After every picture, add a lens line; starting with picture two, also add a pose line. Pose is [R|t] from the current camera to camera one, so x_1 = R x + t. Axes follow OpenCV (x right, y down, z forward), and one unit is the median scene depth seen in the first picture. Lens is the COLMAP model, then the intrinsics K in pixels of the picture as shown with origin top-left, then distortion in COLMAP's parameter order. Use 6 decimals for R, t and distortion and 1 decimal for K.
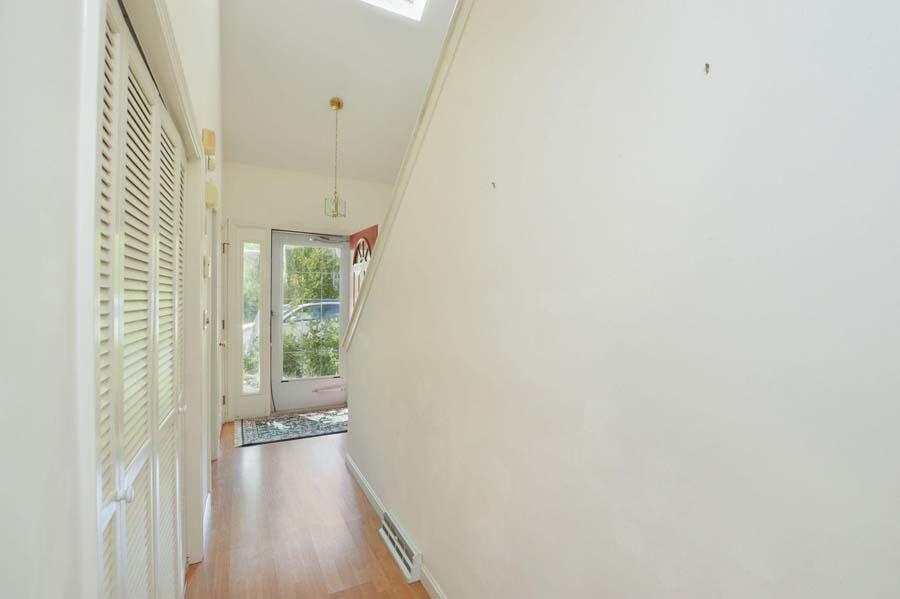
lens RADIAL K [[405.2, 0, 464.9], [0, 405.2, 303.7], [0, 0, 1]] dist [-0.024931, 0.000562]
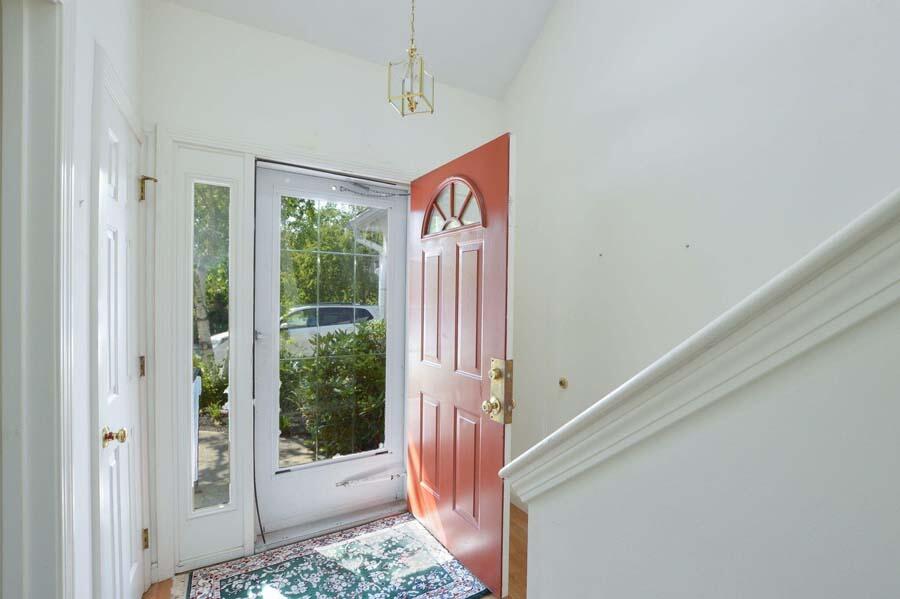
lens RADIAL K [[405.2, 0, 464.9], [0, 405.2, 303.7], [0, 0, 1]] dist [-0.024931, 0.000562]
pose [[0.999543, 0.000339, 0.030235, -0.251309], [-0.000273, 0.999998, -0.002198, -0.013993], [-0.030236, 0.002188, 0.999540, 0.526226]]
